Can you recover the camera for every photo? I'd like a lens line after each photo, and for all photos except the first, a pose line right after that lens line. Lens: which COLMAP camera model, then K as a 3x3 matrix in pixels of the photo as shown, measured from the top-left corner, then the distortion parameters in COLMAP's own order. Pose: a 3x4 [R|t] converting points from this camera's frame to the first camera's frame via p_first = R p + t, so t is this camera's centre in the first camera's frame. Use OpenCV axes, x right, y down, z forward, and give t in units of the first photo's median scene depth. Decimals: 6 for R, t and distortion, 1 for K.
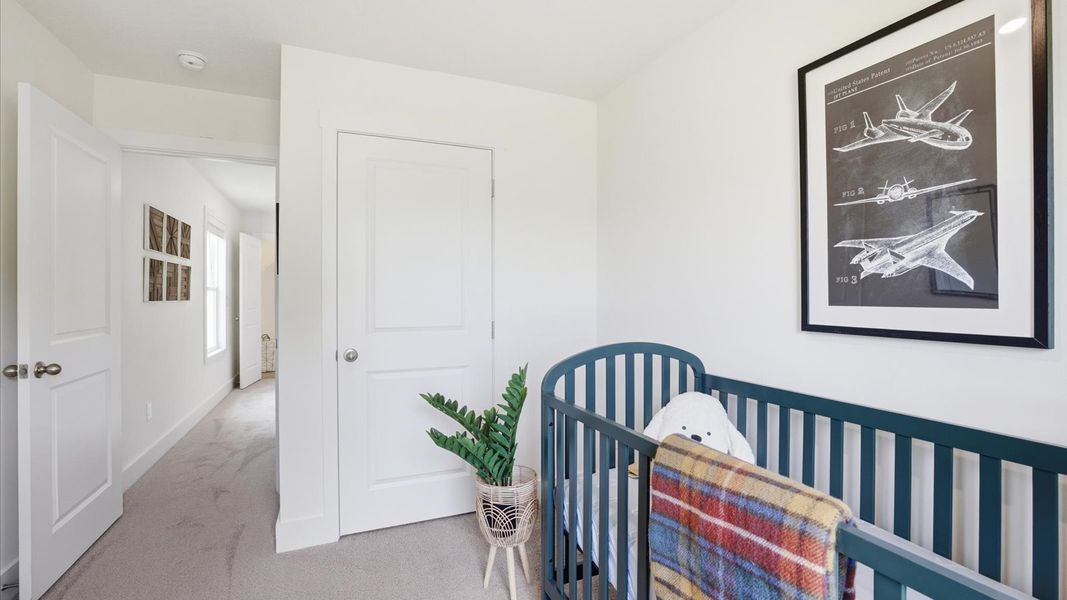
lens RADIAL K [[465.5, 0, 532.9], [0, 465.5, 297.8], [0, 0, 1]] dist [-0.003033, 0.000018]
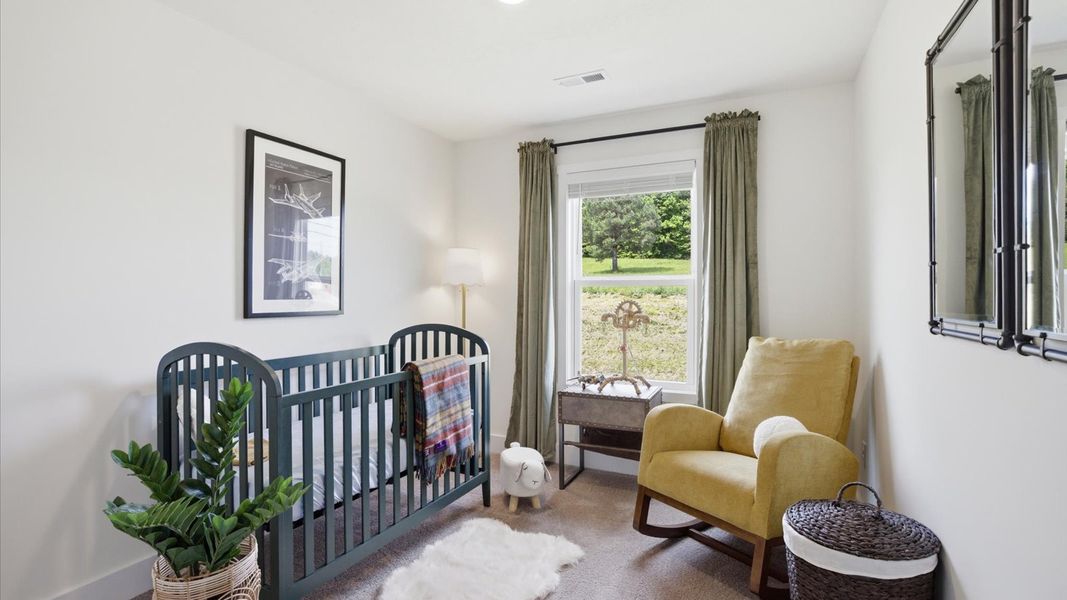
lens RADIAL K [[514.7, 0, 527.6], [0, 514.7, 289.9], [0, 0, 1]] dist [-0.002233, 0.000931]
pose [[-0.667424, 0.011458, 0.744590, -1.239290], [0.011515, 0.999921, -0.005065, 0.002593], [-0.744589, 0.005193, -0.667503, 1.571207]]
